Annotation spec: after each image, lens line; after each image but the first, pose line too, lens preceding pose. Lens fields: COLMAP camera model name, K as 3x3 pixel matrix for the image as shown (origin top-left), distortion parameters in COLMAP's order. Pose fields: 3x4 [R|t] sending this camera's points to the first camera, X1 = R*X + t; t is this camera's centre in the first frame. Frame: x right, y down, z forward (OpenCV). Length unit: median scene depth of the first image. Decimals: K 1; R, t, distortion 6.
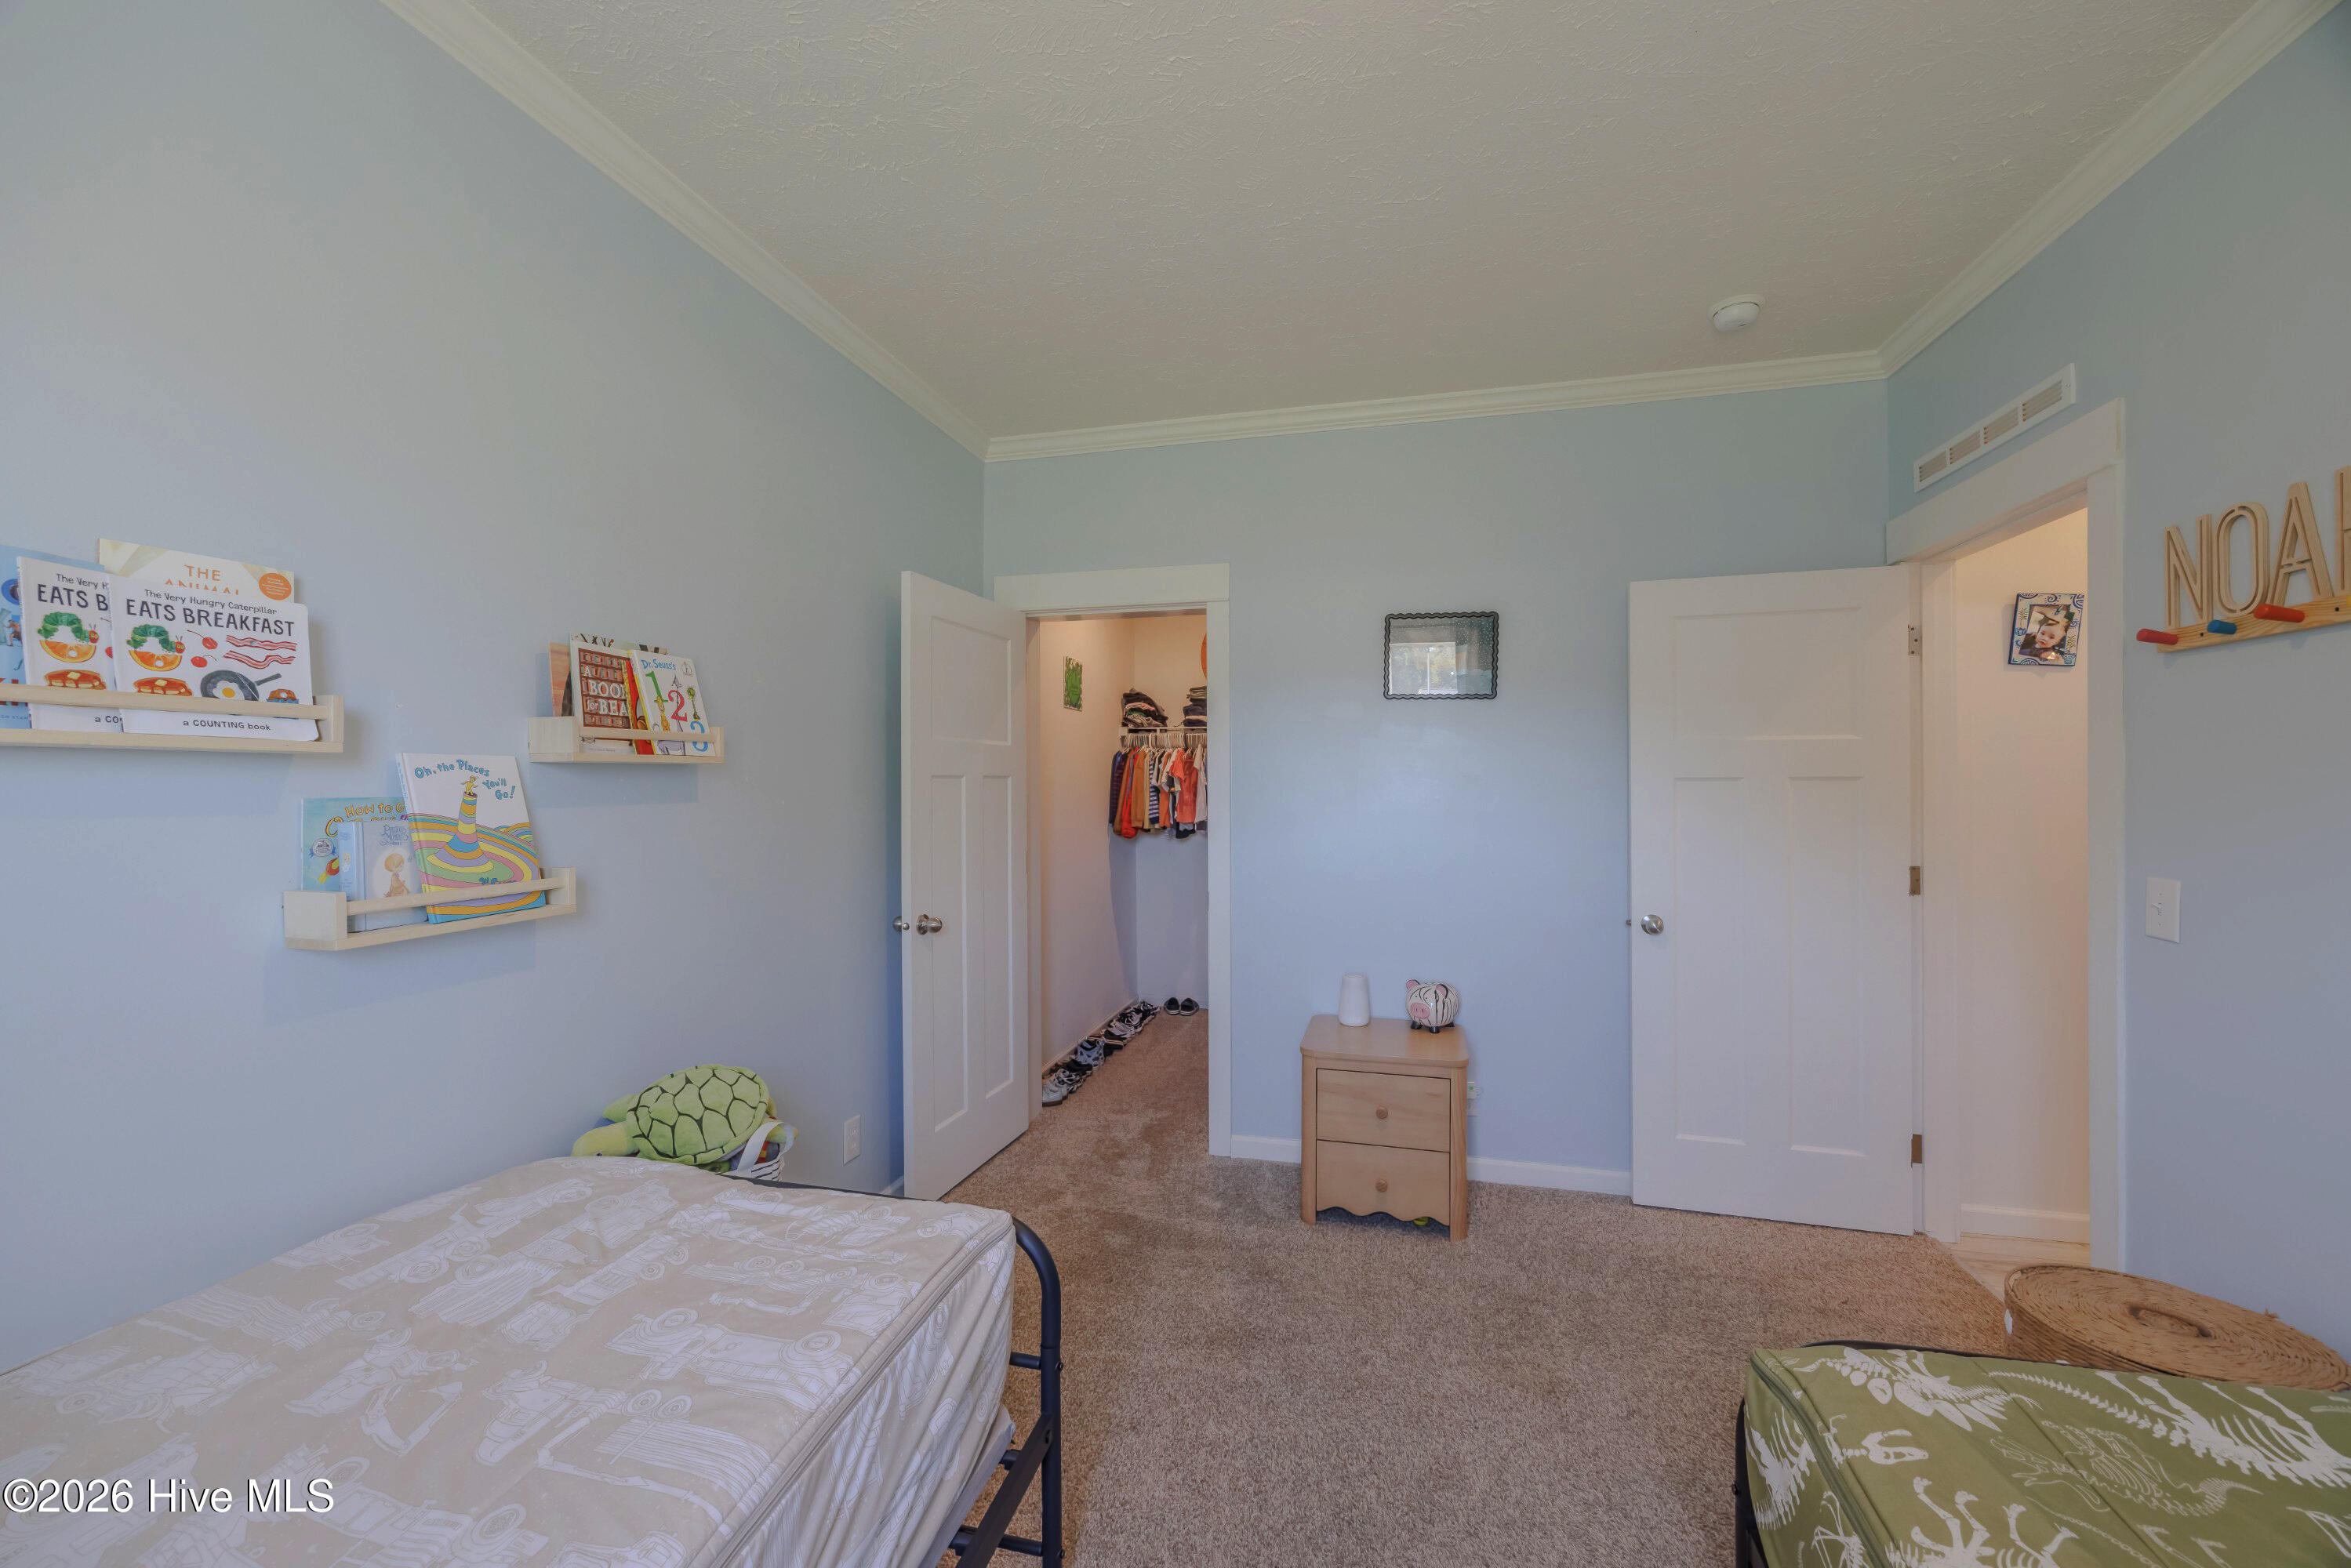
lens RADIAL K [[903.7, 0, 1175.5], [0, 903.7, 784.0], [0, 0, 1]] dist [0.002353, 0.000063]
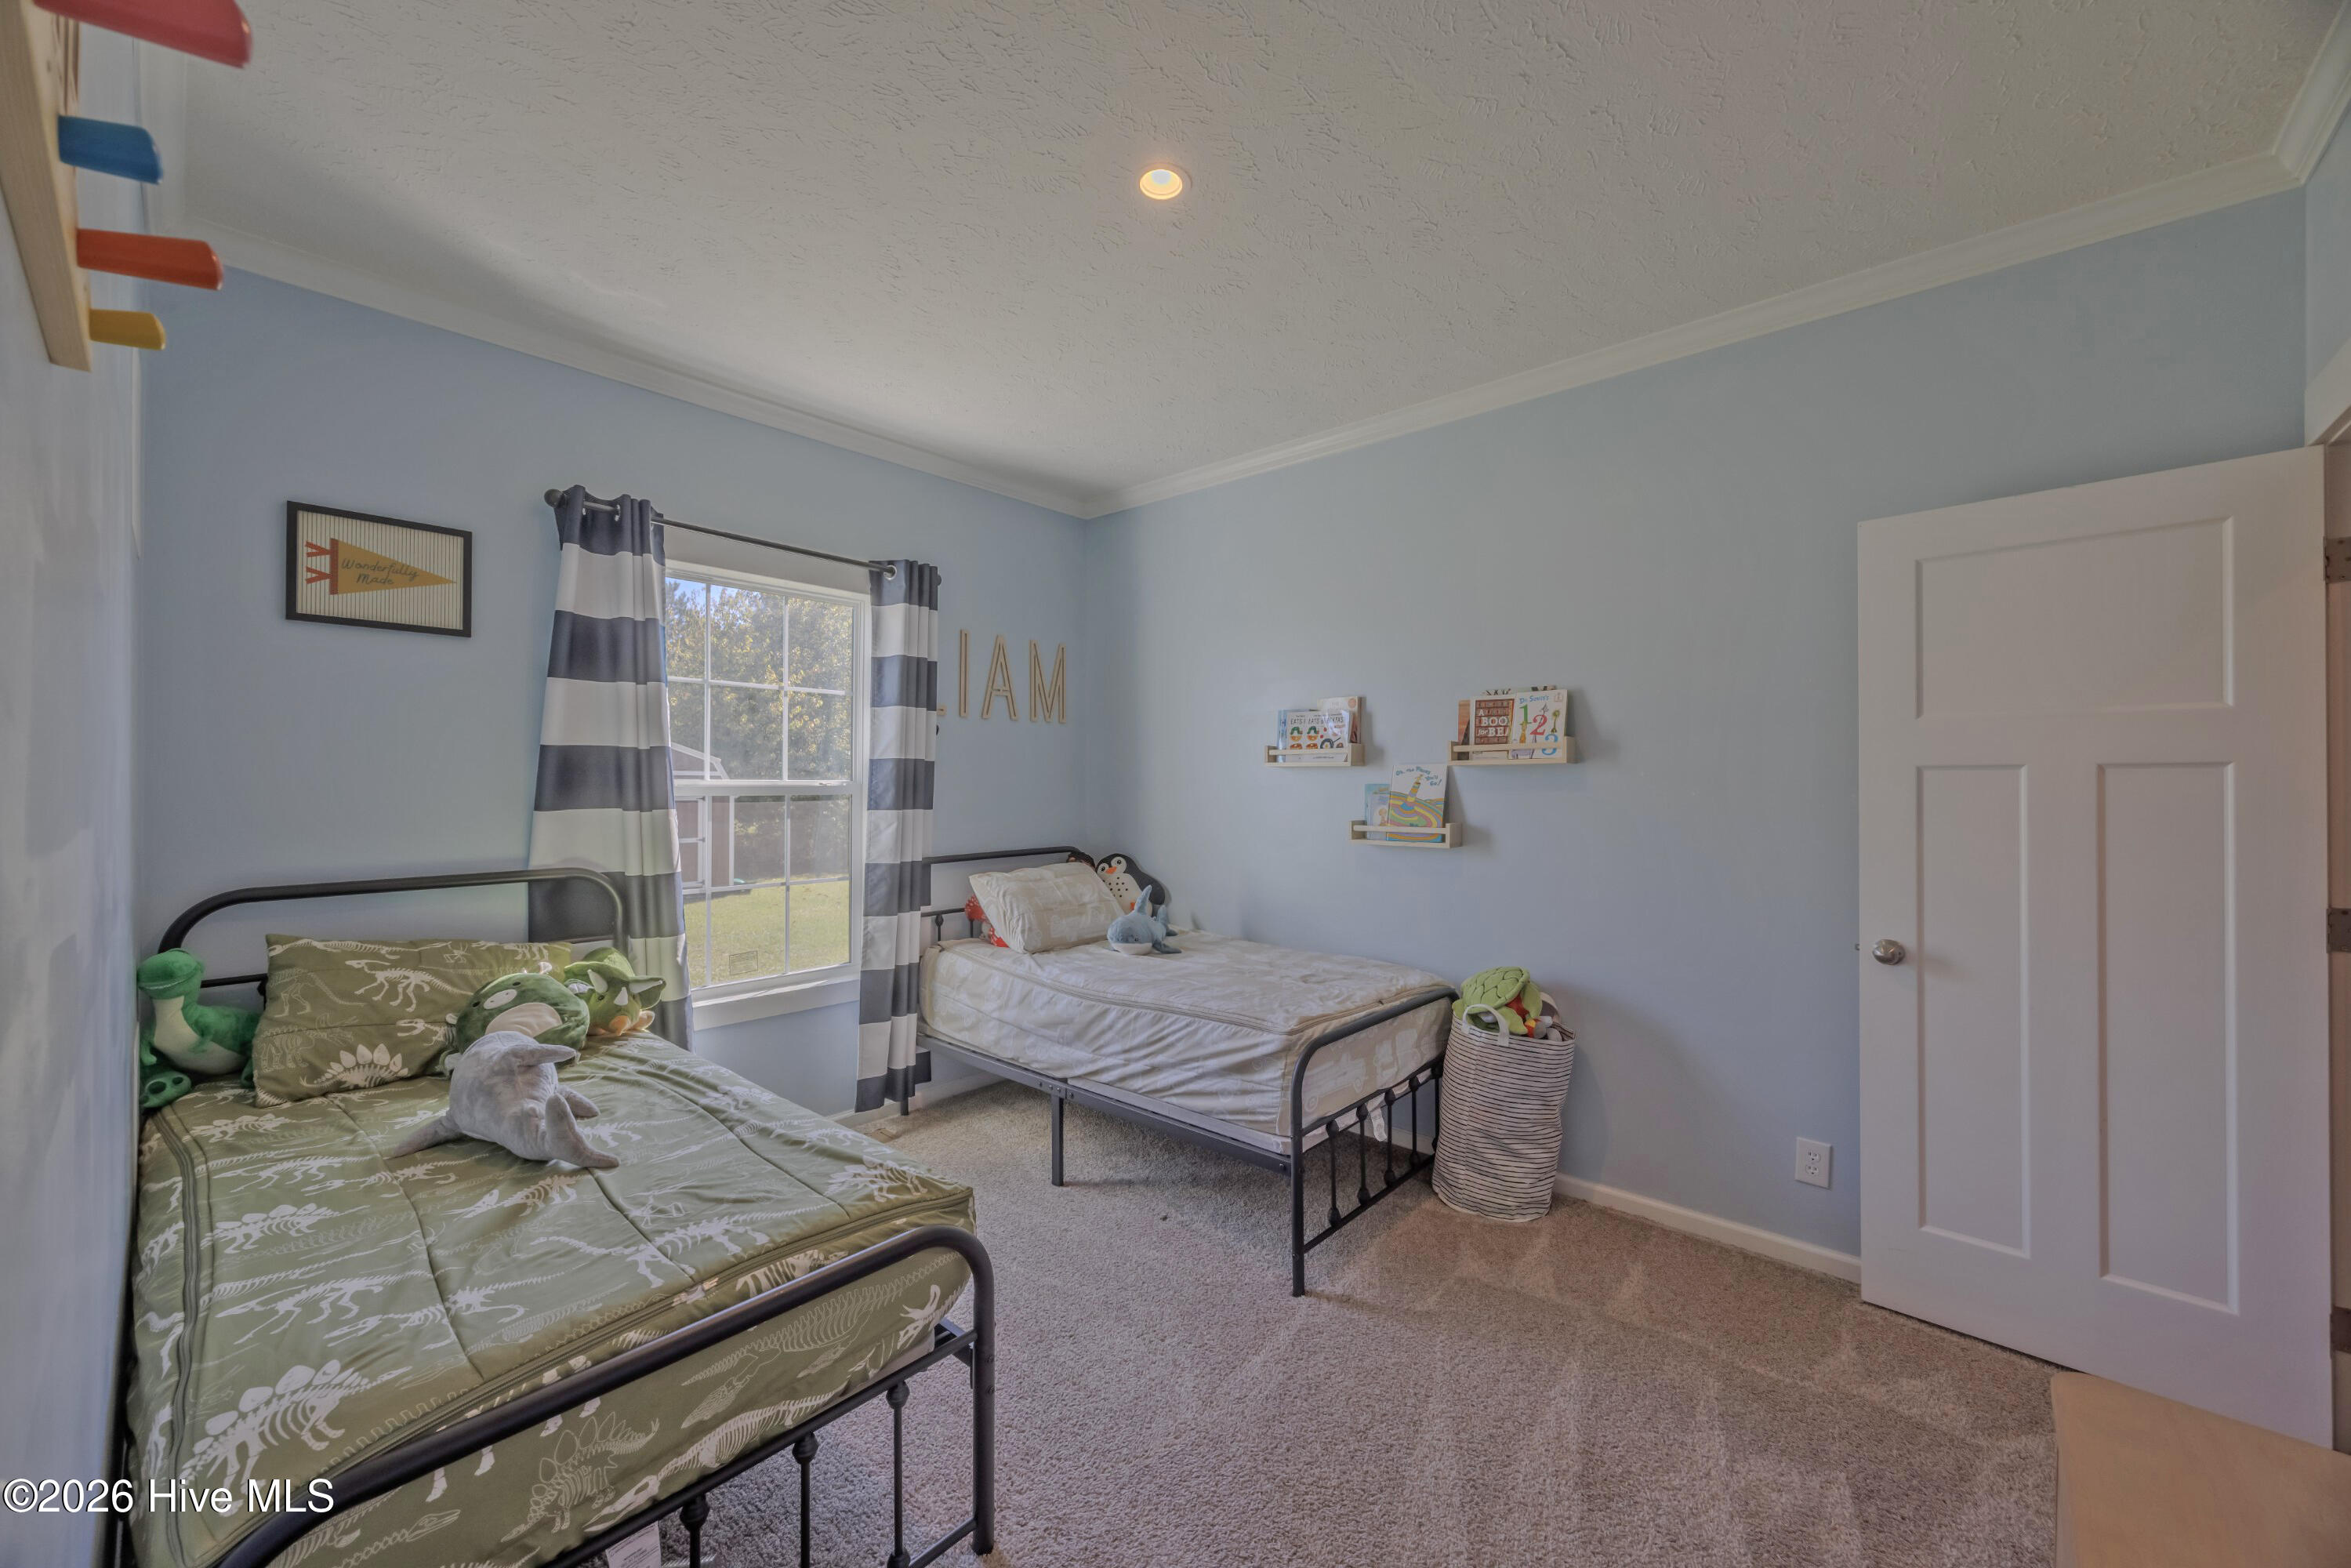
lens RADIAL K [[903.9, 0, 1175.5], [0, 903.9, 784.0], [0, 0, 1]] dist [0.002353, 0.000063]
pose [[-0.468094, -0.001295, -0.883678, 1.283829], [-0.005532, 0.999984, 0.001465, 0.013246], [0.883661, 0.005574, -0.468093, 1.453490]]
